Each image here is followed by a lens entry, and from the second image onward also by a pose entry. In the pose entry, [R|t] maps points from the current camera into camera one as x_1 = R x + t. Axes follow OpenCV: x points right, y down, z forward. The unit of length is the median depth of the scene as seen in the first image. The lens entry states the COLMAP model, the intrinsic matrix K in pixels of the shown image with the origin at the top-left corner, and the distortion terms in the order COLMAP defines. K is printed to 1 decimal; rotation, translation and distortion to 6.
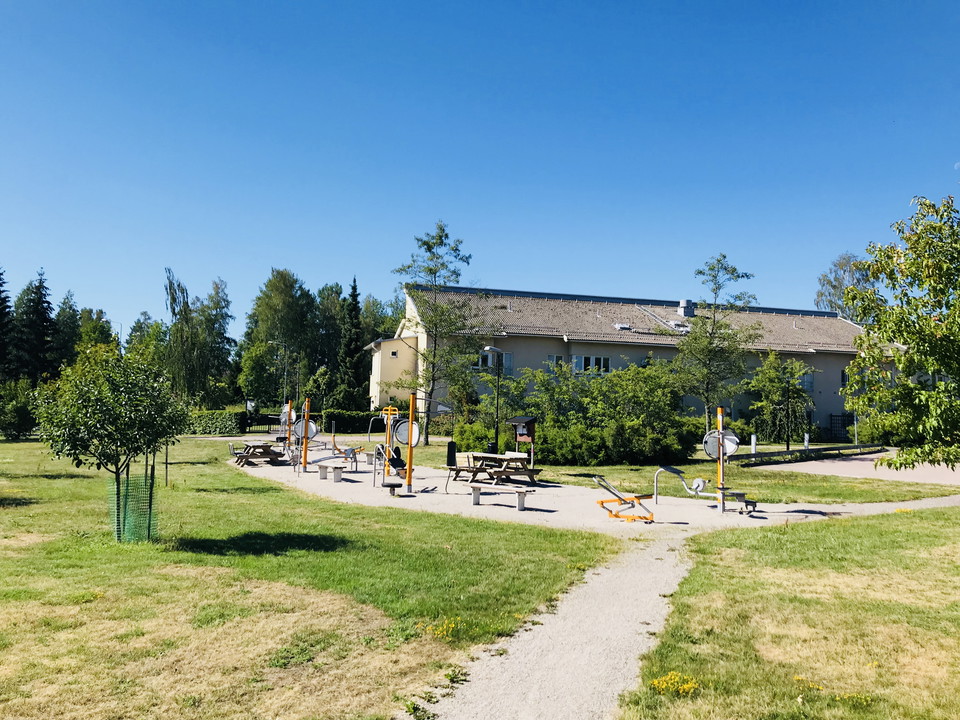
lens RADIAL K [[807.7, 0, 501.6], [0, 807.7, 362.6], [0, 0, 1]] dist [0.039919, 0.003088]
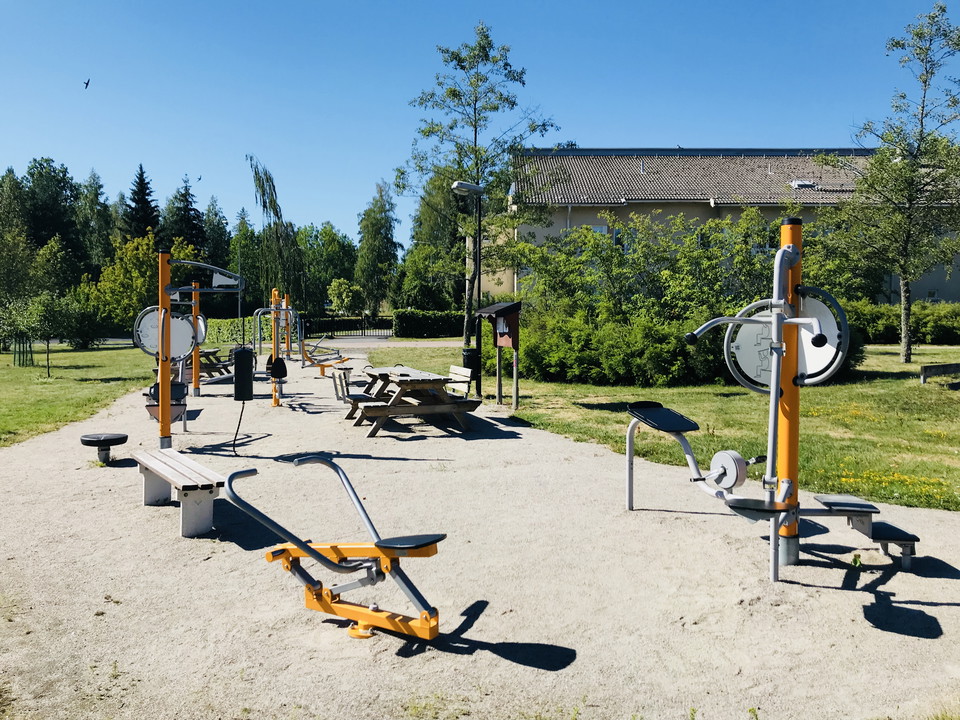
lens RADIAL K [[807.7, 0, 501.6], [0, 807.7, 362.6], [0, 0, 1]] dist [0.039919, 0.003088]
pose [[0.964868, -0.009660, -0.262556, 0.127054], [0.039980, 0.993084, 0.110386, 0.035661], [0.259674, -0.117005, 0.958582, 0.350217]]
